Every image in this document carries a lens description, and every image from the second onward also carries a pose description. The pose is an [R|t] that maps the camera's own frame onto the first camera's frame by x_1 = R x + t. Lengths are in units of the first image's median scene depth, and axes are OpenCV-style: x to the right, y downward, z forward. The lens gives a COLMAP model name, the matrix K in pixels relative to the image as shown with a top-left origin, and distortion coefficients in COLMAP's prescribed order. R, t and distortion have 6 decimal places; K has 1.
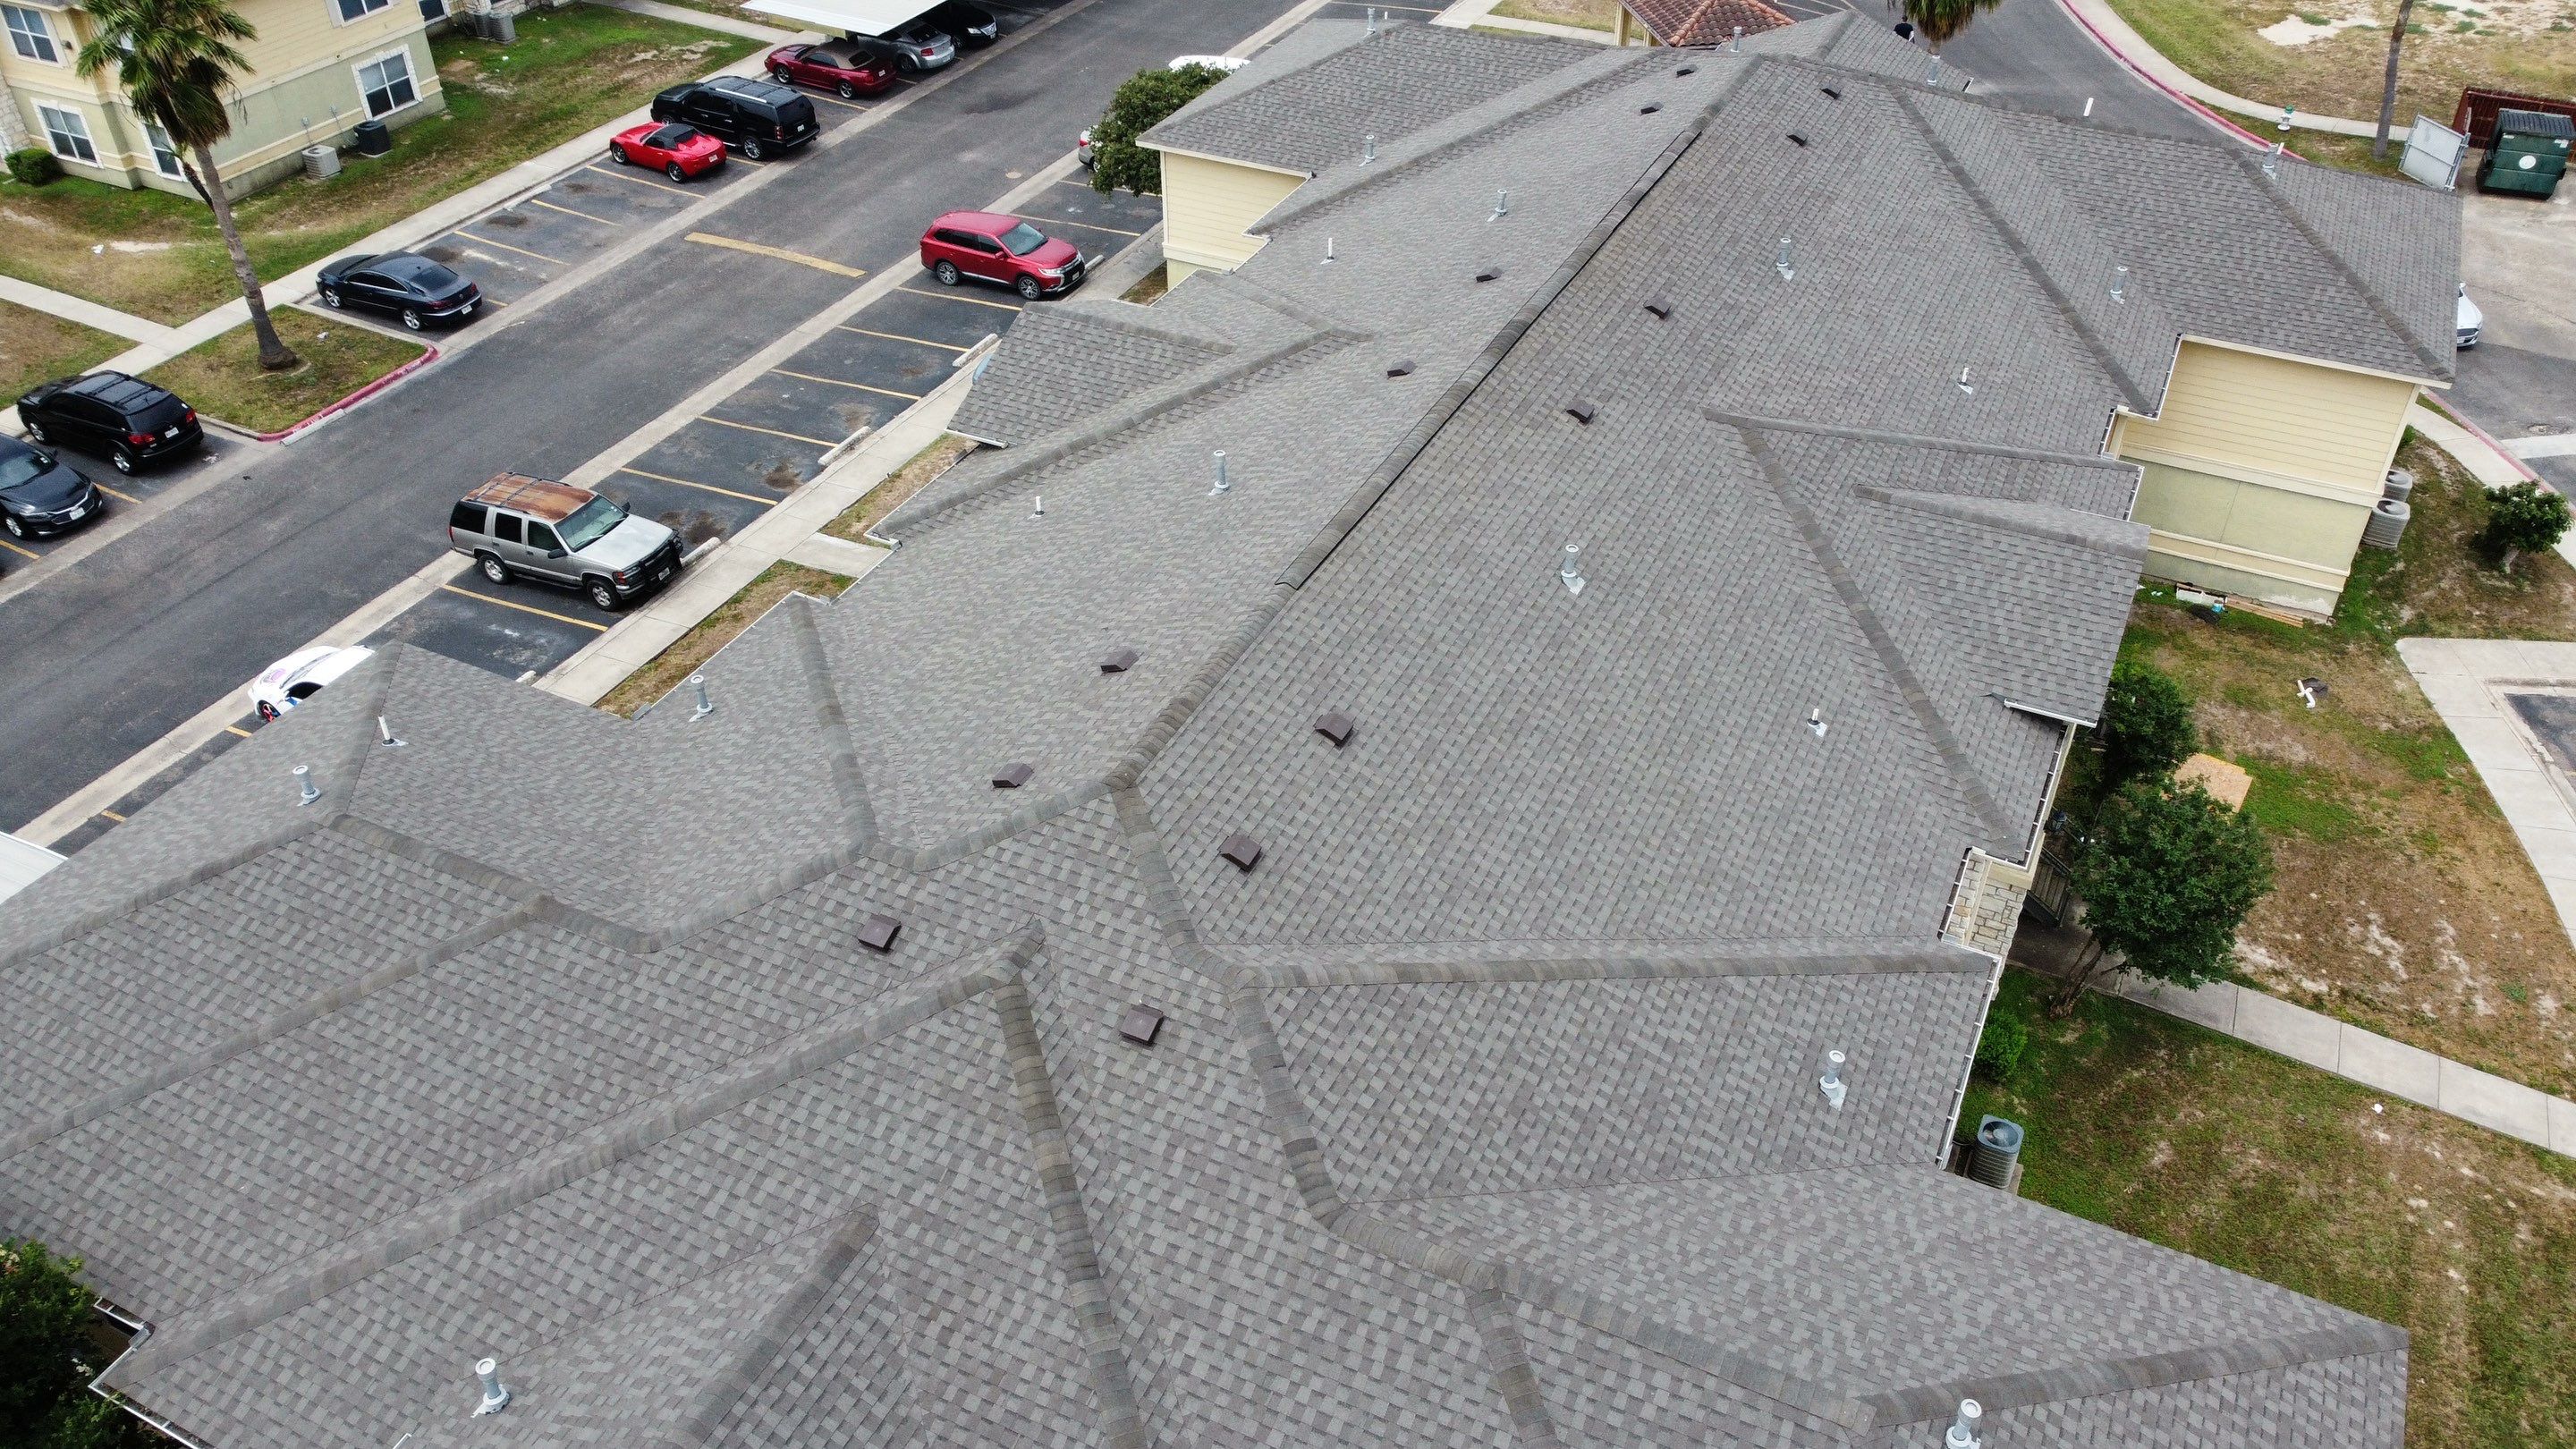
lens RADIAL K [[1948.4, 0, 1283.0], [0, 1948.4, 717.0], [0, 0, 1]] dist [0.001452, -0.007345]
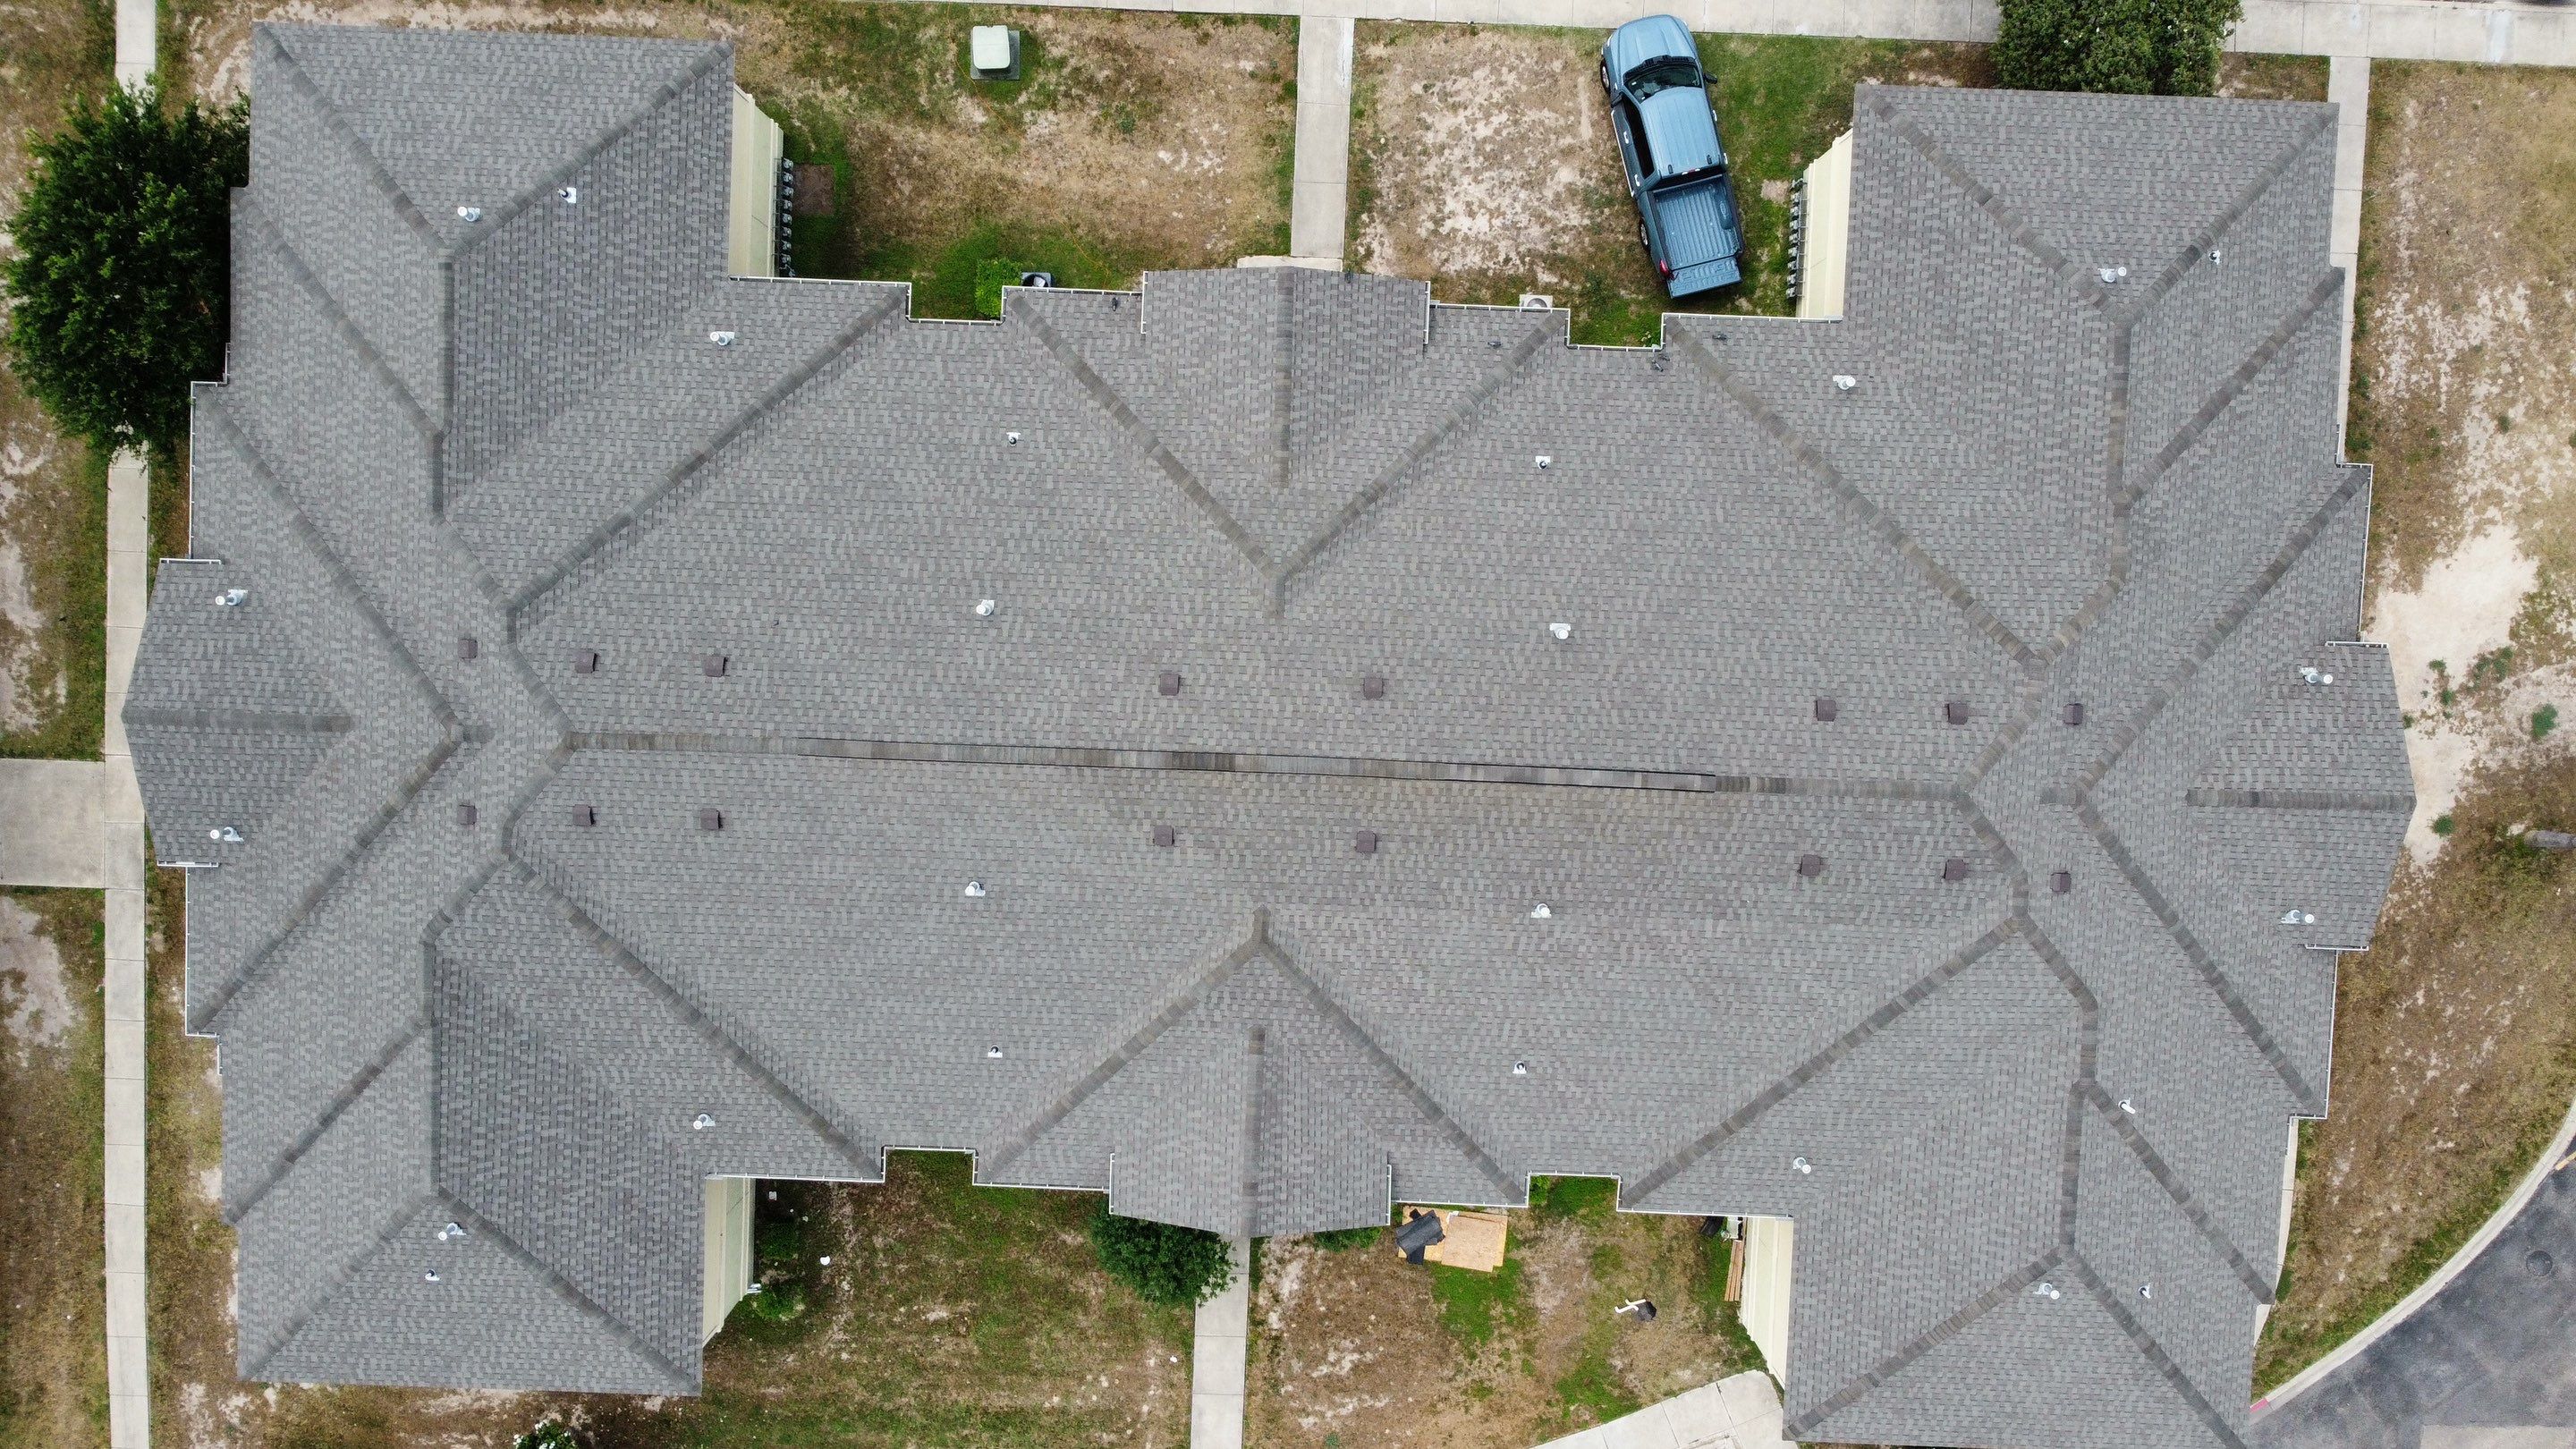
lens RADIAL K [[1948.4, 0, 1285.1], [0, 1948.4, 725.7], [0, 0, 1]] dist [0.001452, -0.007345]
pose [[0.409752, 0.910594, 0.054056, 0.035777], [-0.553790, 0.201232, 0.807974, -0.898031], [0.724859, -0.361005, 0.586733, 0.240584]]
